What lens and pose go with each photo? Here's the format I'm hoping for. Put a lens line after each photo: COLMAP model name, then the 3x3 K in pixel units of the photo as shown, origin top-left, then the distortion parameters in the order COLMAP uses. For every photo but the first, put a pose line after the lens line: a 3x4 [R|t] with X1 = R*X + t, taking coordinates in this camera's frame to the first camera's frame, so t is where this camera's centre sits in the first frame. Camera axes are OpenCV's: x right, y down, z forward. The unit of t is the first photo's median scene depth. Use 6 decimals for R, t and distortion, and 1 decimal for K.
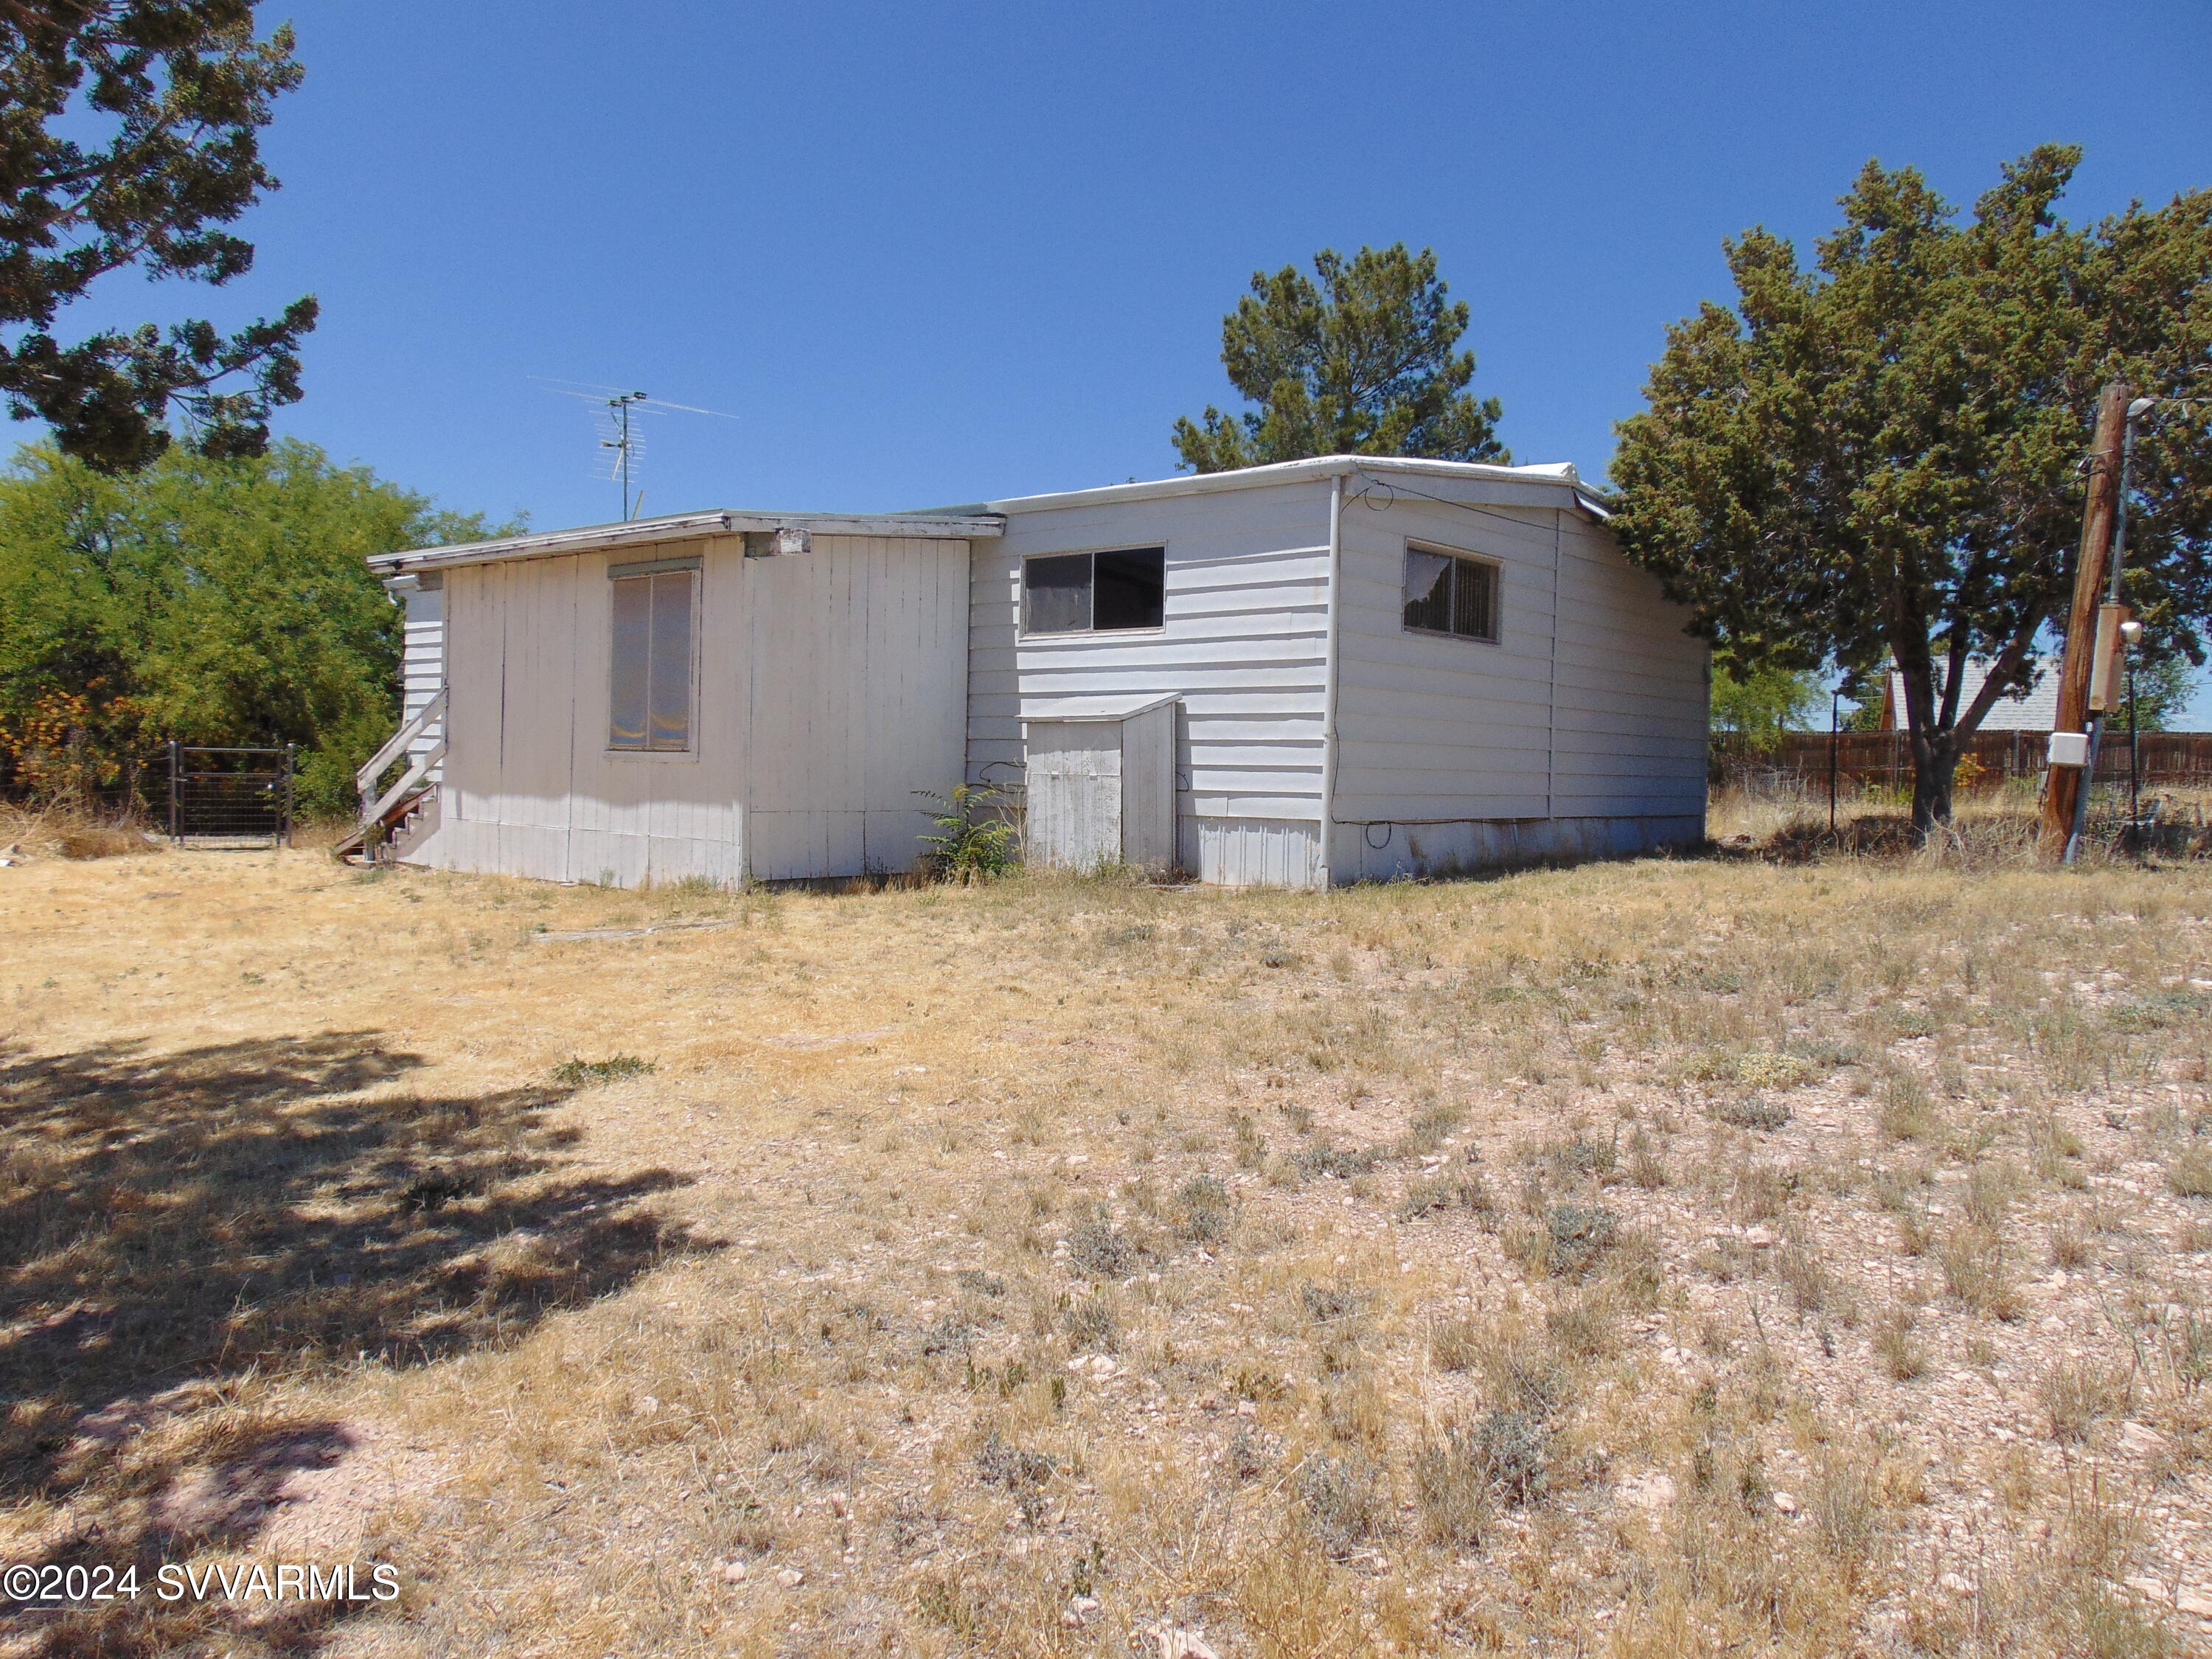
lens RADIAL K [[1660.4, 0, 1096.3], [0, 1660.4, 826.7], [0, 0, 1]] dist [-0.037334, 0.084958]
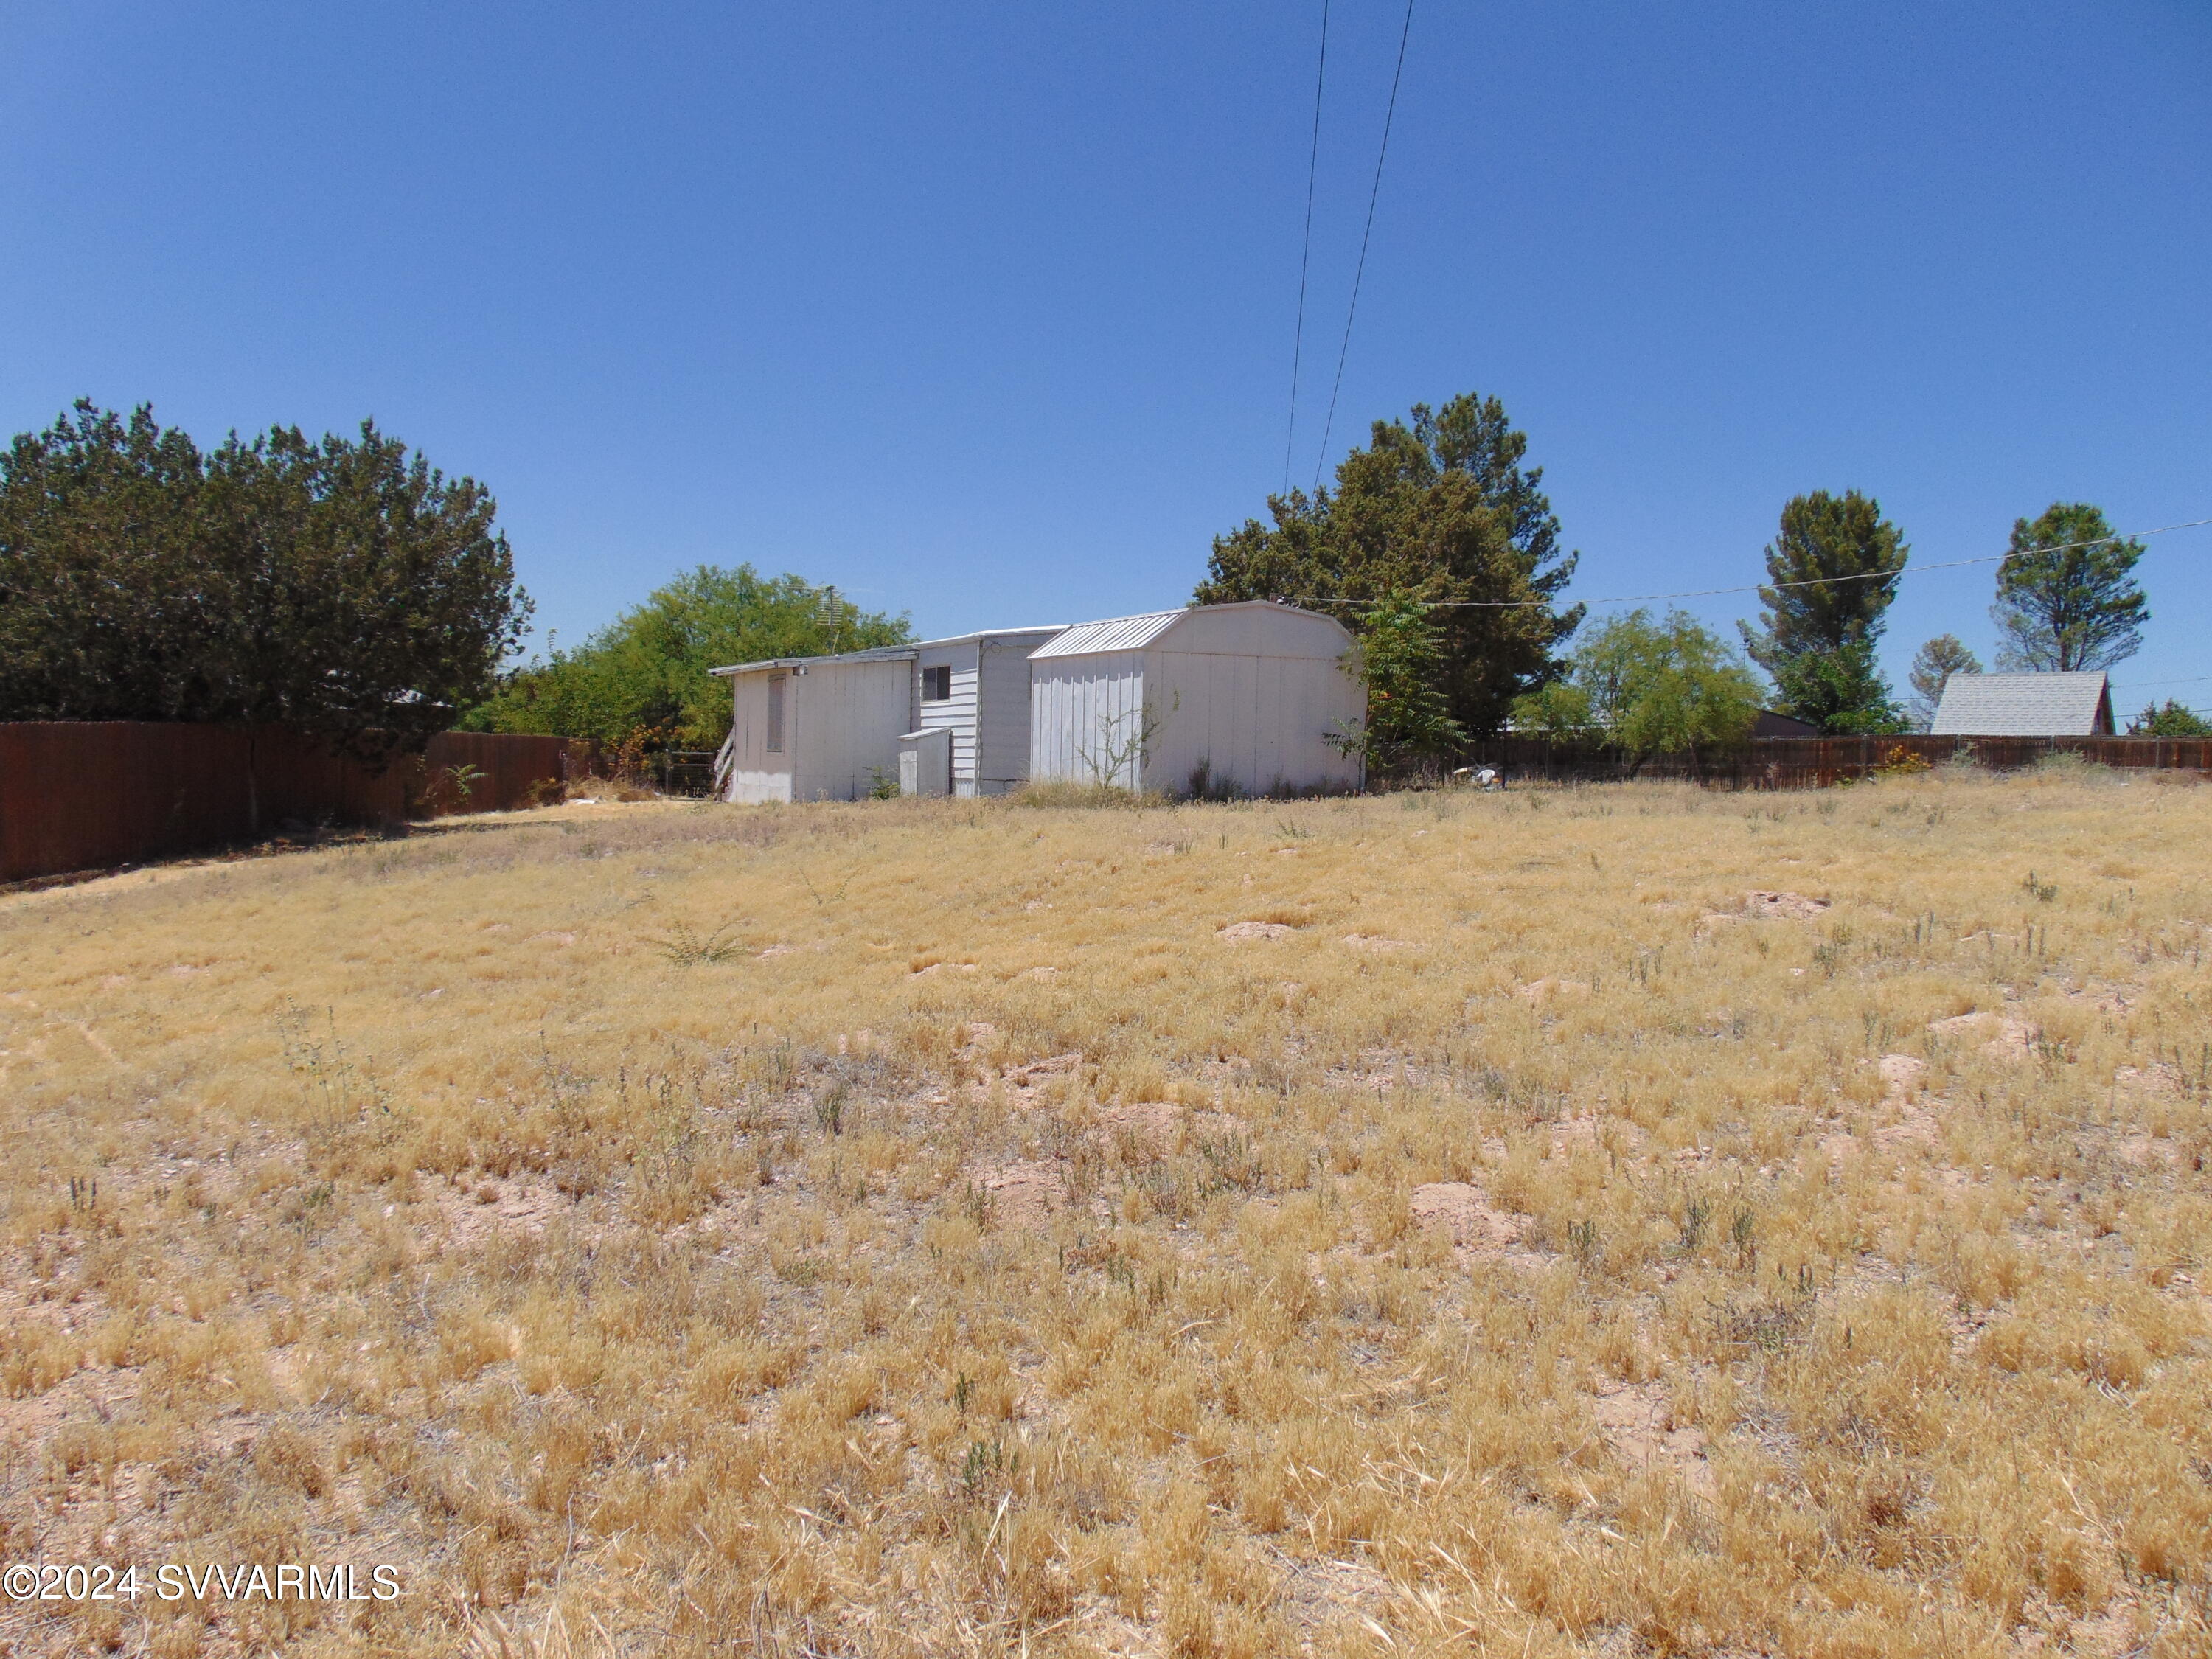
lens RADIAL K [[1660.4, 0, 1096.3], [0, 1660.4, 826.7], [0, 0, 1]] dist [-0.037334, 0.084958]
pose [[0.920273, 0.013573, -0.391042, 1.086408], [-0.014873, 0.999889, -0.000296, 0.056531], [0.390994, 0.006088, 0.920373, -1.038318]]
